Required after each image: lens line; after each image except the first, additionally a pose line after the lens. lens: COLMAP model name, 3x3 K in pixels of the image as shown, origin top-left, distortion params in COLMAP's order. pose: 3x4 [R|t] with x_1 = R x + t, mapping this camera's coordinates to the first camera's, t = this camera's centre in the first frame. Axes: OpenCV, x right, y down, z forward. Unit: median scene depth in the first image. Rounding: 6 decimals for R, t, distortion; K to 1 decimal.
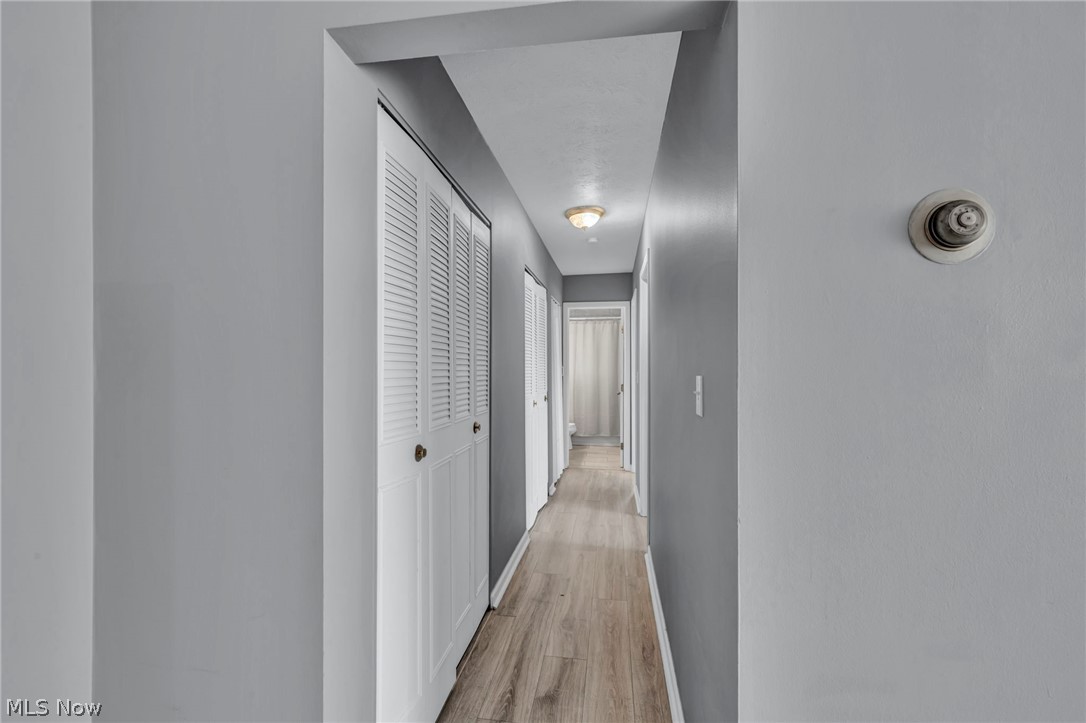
lens RADIAL K [[491.0, 0, 543.0], [0, 491.0, 361.5], [0, 0, 1]] dist [0.000553, 0.000002]
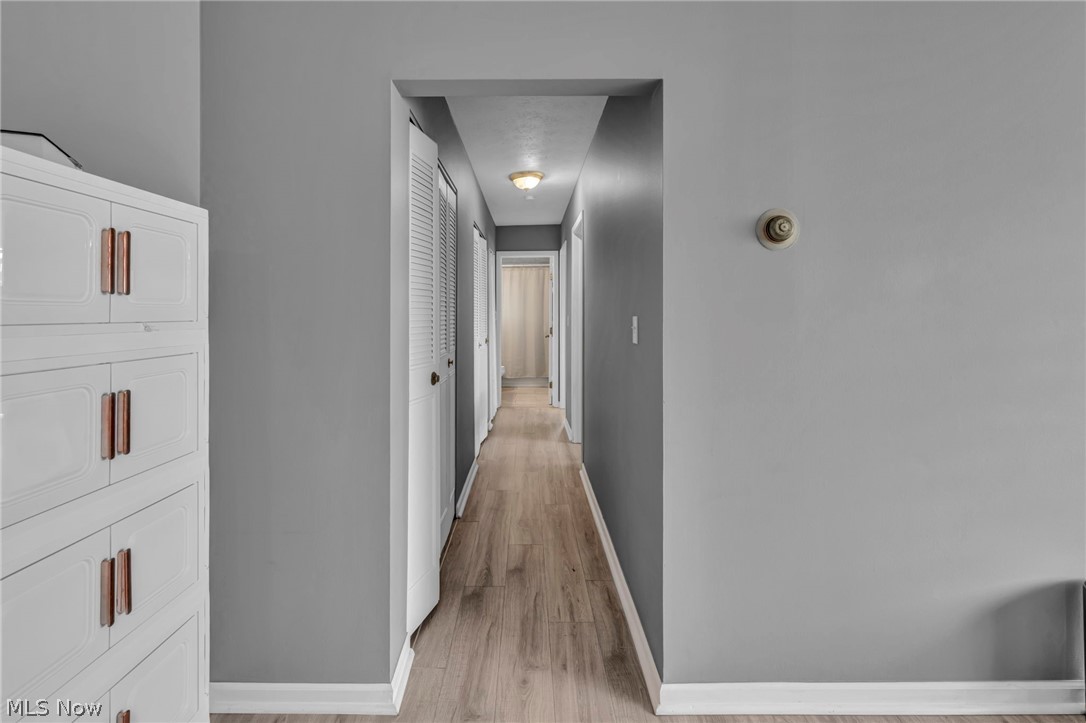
lens RADIAL K [[495.3, 0, 539.6], [0, 495.3, 317.4], [0, 0, 1]] dist [0.000611, -0.000140]
pose [[0.987667, -0.009786, 0.156260, -0.080172], [0.006375, 0.999731, 0.022313, -0.001420], [-0.156436, -0.021041, 0.987464, -0.171929]]
